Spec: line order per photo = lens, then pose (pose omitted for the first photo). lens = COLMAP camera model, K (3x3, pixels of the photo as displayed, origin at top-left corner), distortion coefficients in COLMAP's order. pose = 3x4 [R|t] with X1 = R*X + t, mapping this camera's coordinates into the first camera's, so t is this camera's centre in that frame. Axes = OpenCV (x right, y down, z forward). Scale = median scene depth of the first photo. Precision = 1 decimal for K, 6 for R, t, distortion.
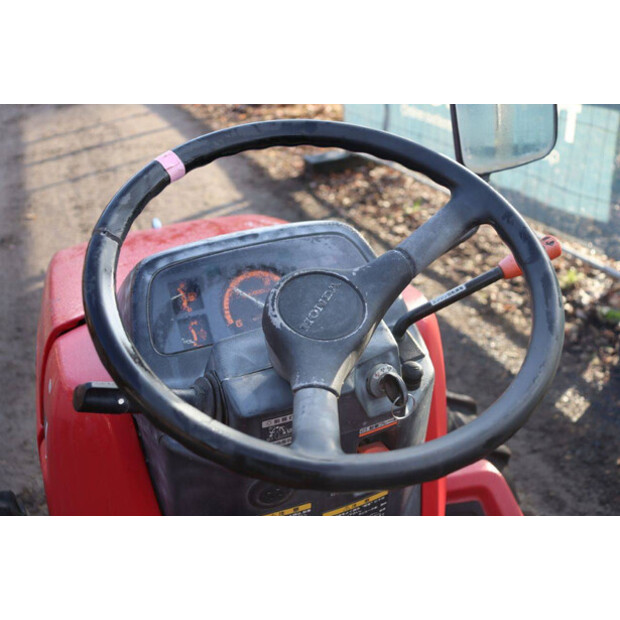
lens RADIAL K [[722.5, 0, 310.0], [0, 722.5, 310.0], [0, 0, 1]] dist [-0.054000, 0.238264]
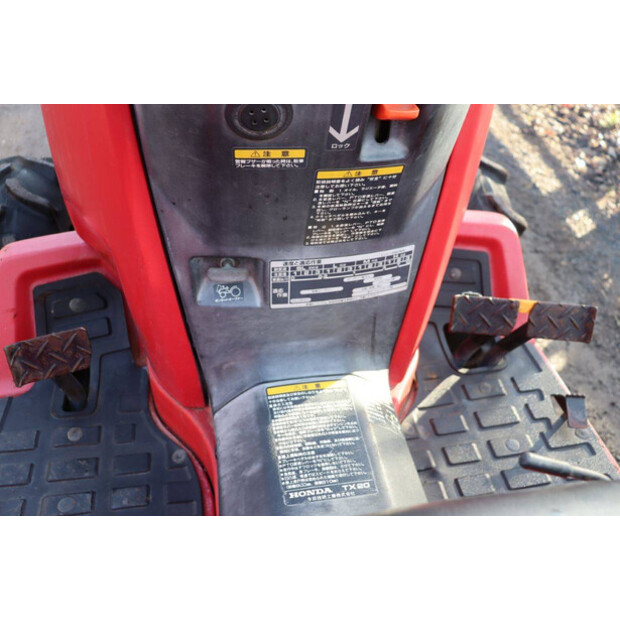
lens RADIAL K [[559.9, 0, 310.0], [0, 559.9, 310.0], [0, 0, 1]] dist [-0.163827, 0.207956]
pose [[0.972523, 0.228371, -0.045221, 0.021227], [-0.202418, 0.925432, 0.320316, 0.065888], [0.115000, -0.302362, 0.946231, 0.101013]]
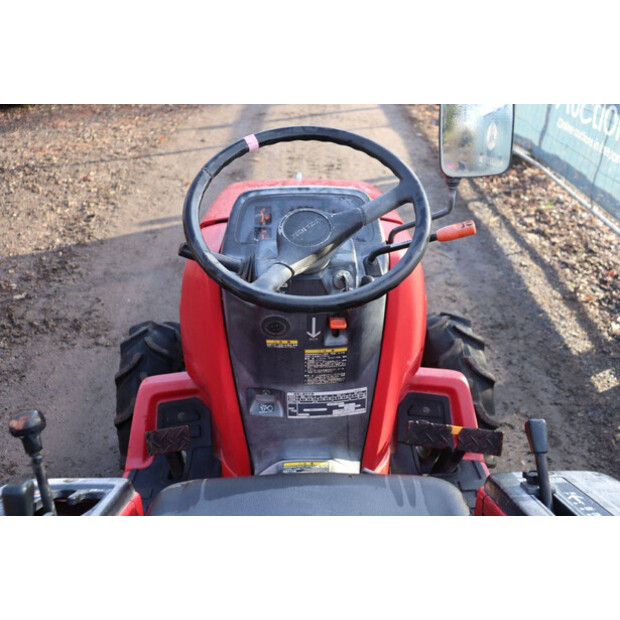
lens RADIAL K [[603.2, 0, 310.0], [0, 603.2, 310.0], [0, 0, 1]] dist [-0.082131, 0.023284]
pose [[0.937887, 0.229399, -0.260277, 0.113733], [-0.208045, 0.972226, 0.107213, 0.007247], [0.277643, -0.046404, 0.959563, -0.122125]]
